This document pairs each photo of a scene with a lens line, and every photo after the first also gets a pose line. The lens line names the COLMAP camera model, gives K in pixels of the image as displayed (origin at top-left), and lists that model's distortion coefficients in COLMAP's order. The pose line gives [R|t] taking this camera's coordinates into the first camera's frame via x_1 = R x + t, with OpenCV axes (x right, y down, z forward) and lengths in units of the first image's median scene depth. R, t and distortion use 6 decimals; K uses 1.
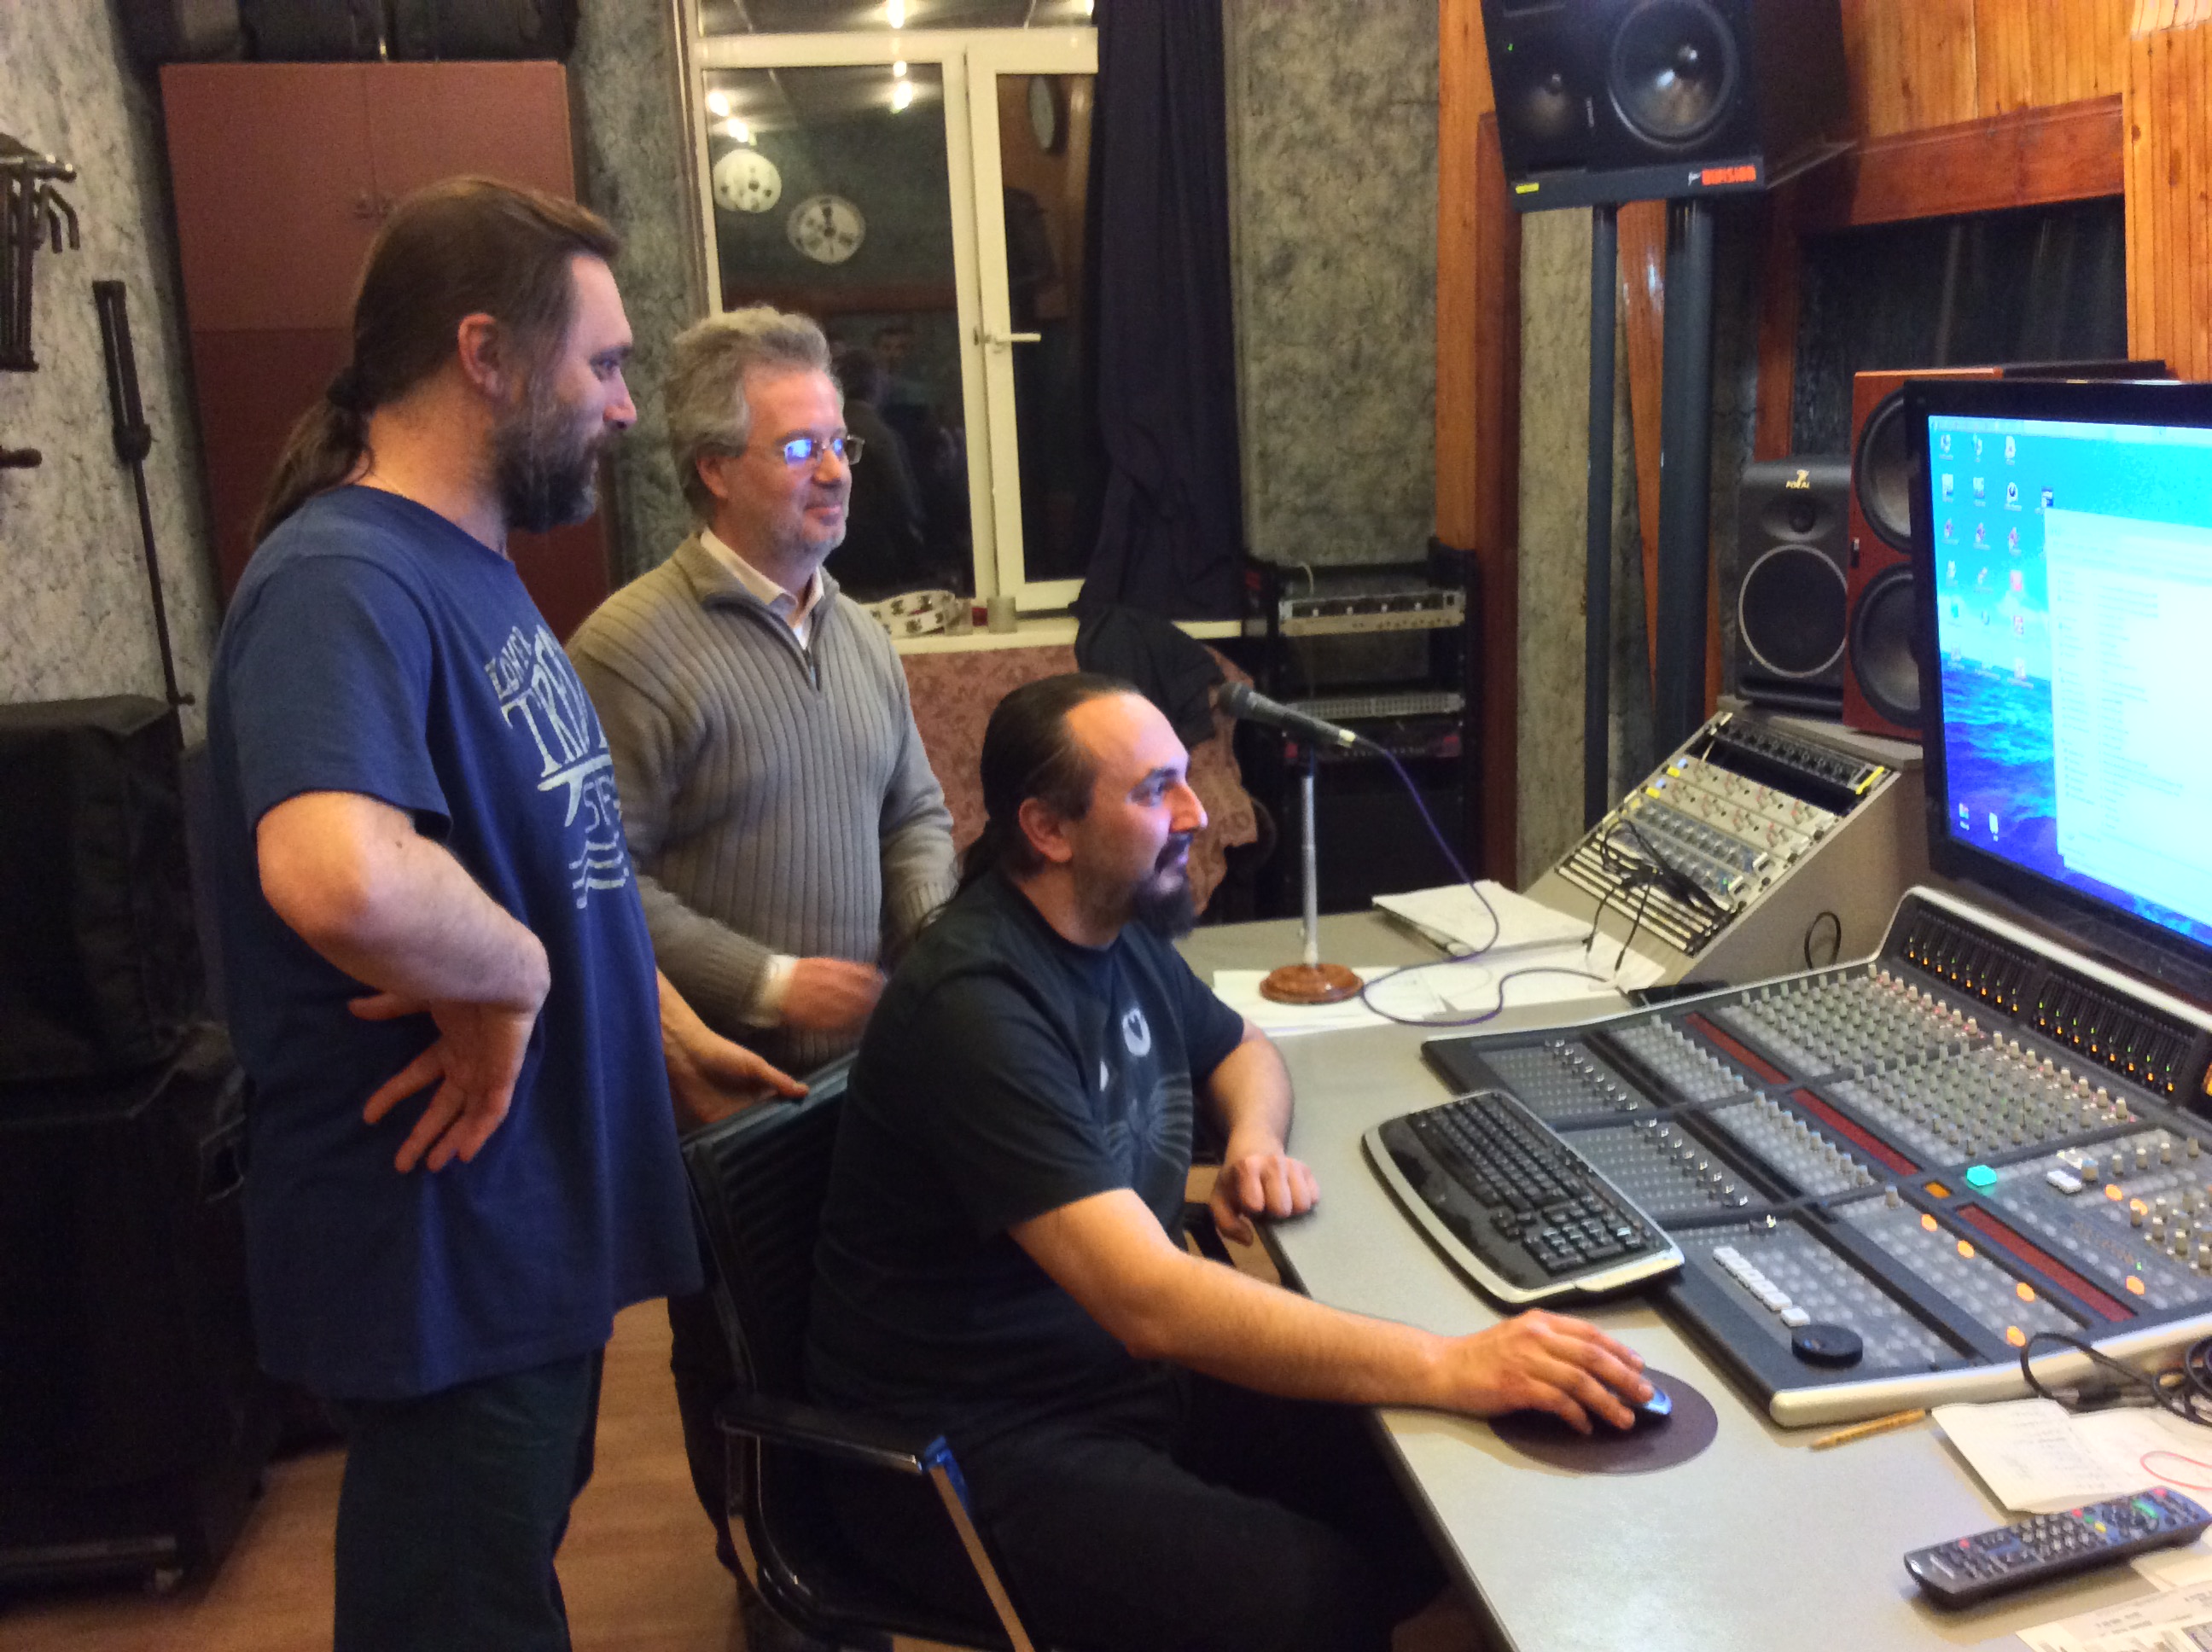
lens RADIAL K [[2066.2, 0, 1146.3], [0, 2066.2, 853.3], [0, 0, 1]] dist [0.150846, -0.189488]
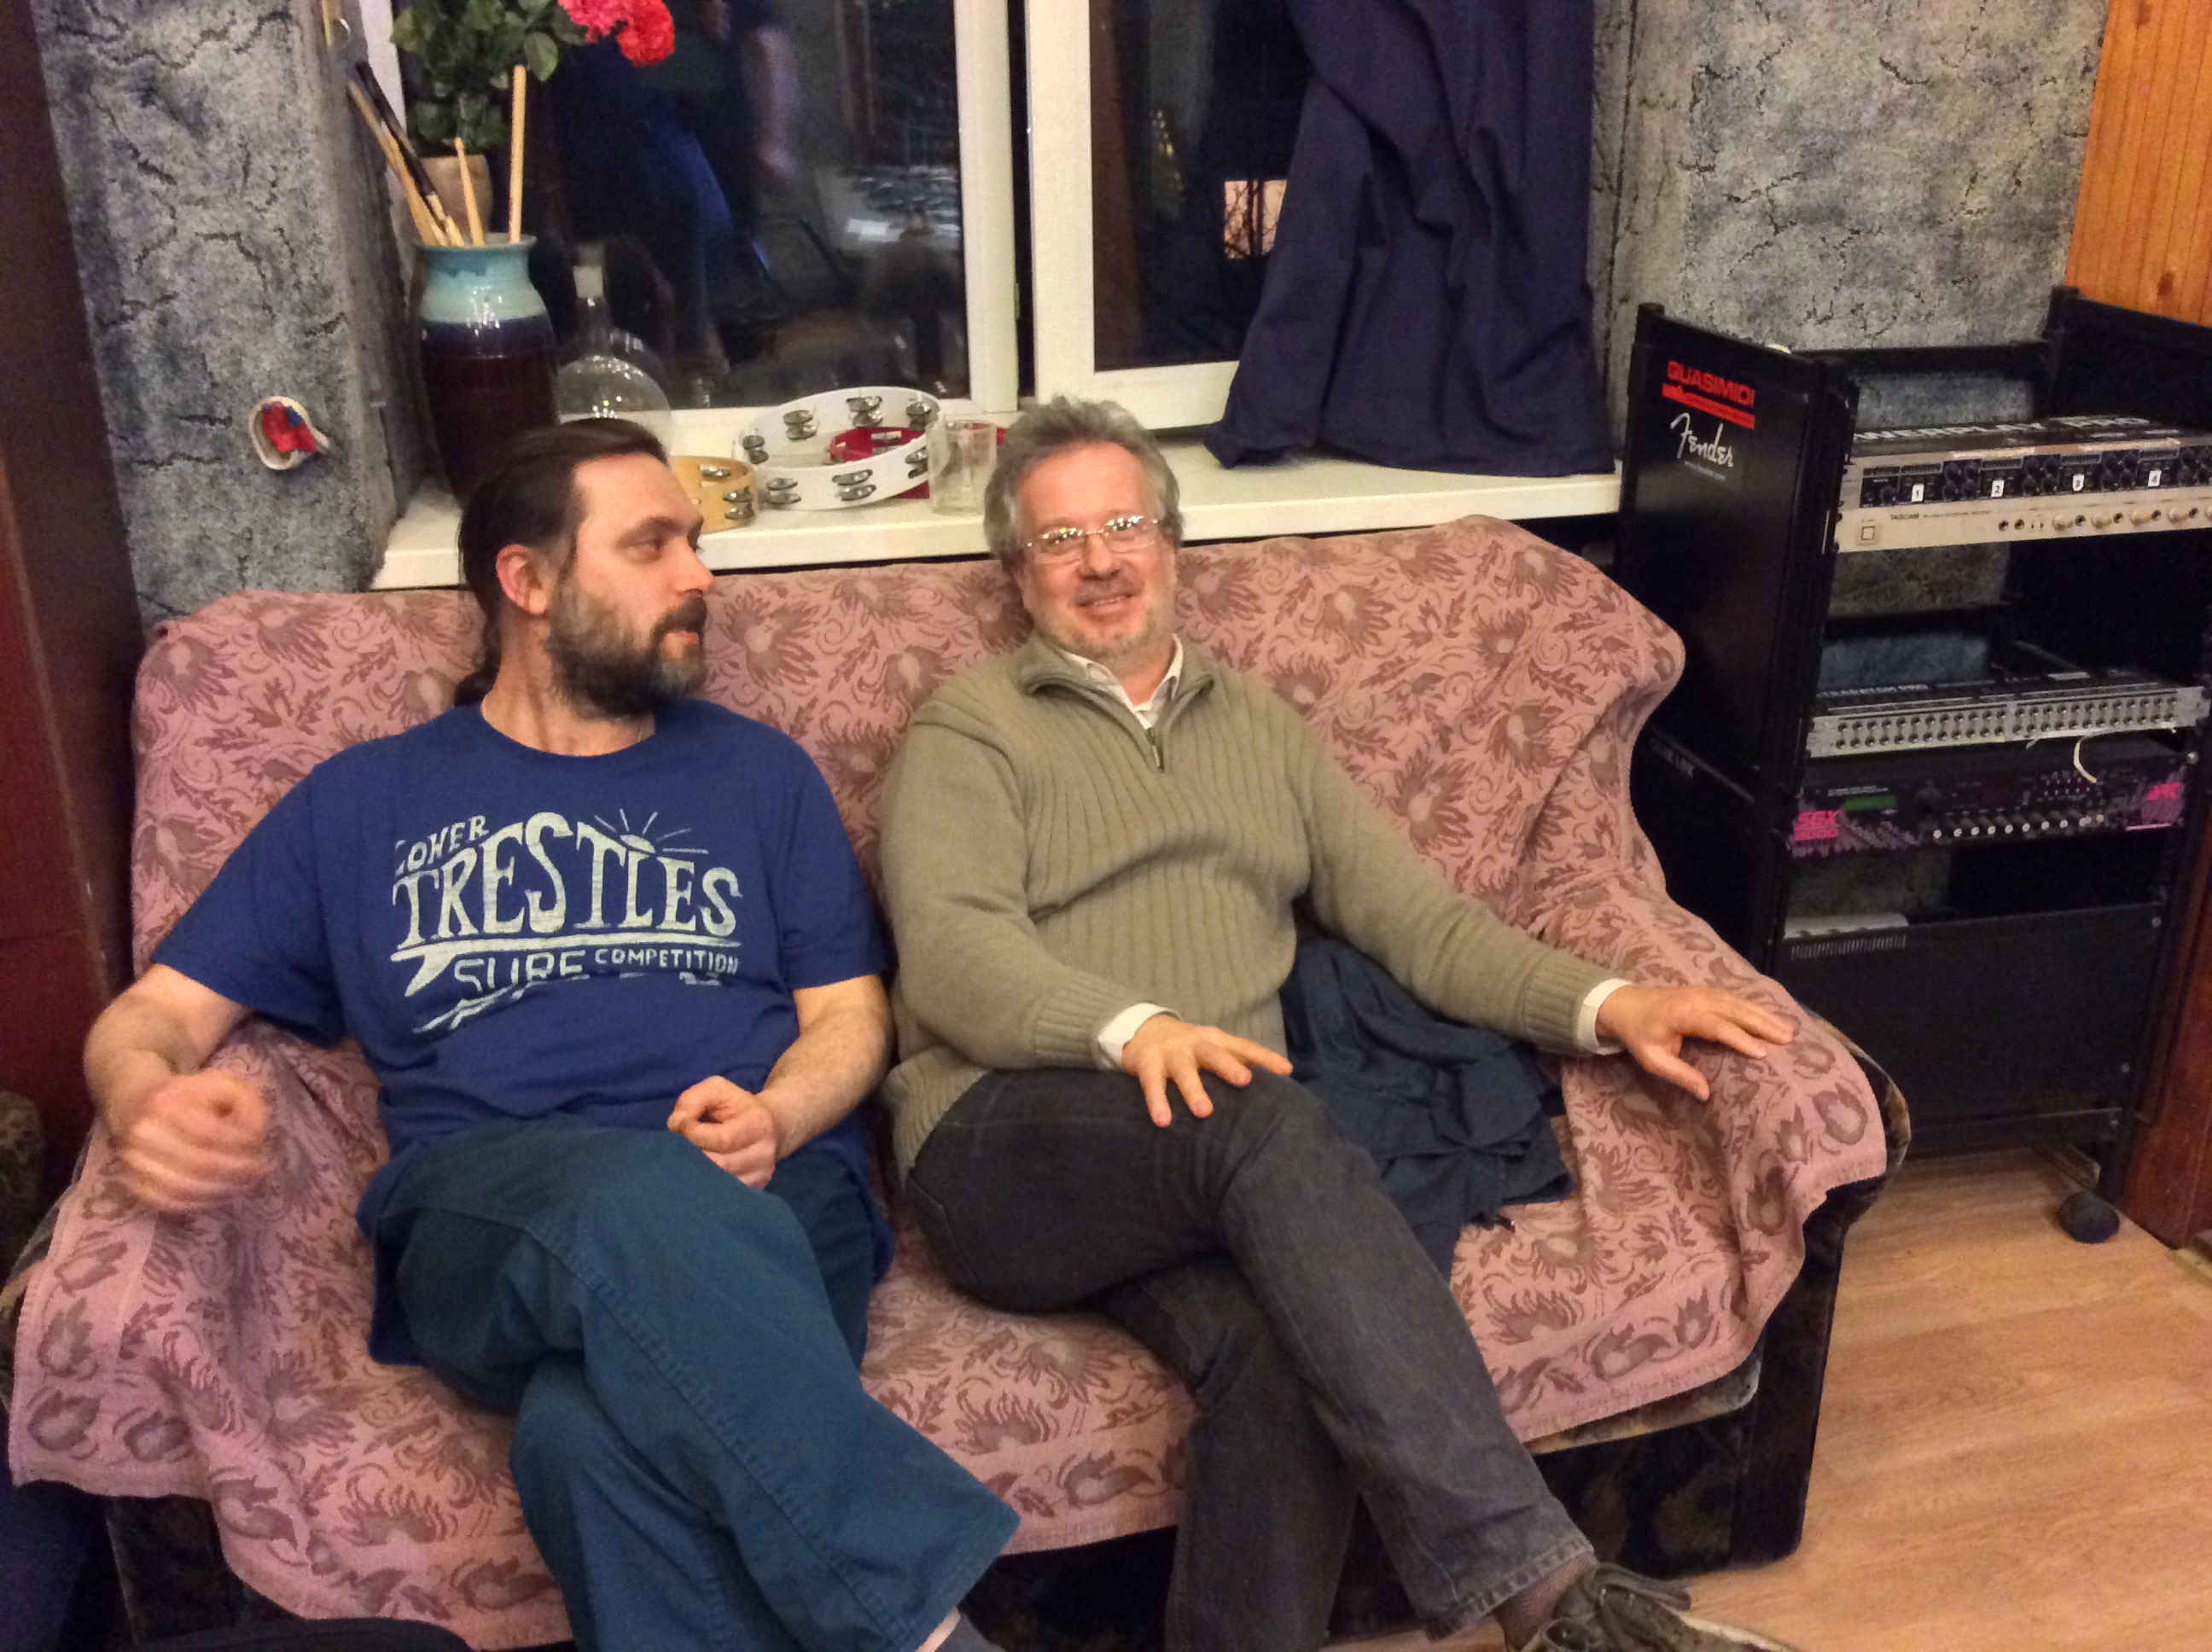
lens RADIAL K [[2085.4, 0, 1107.0], [0, 2085.4, 828.0], [0, 0, 1]] dist [-0.002494, -0.002910]
pose [[0.995266, -0.002062, 0.097170, -0.162937], [-0.012043, 0.989454, 0.144343, -0.162641], [-0.096443, -0.144830, 0.984745, 0.927905]]
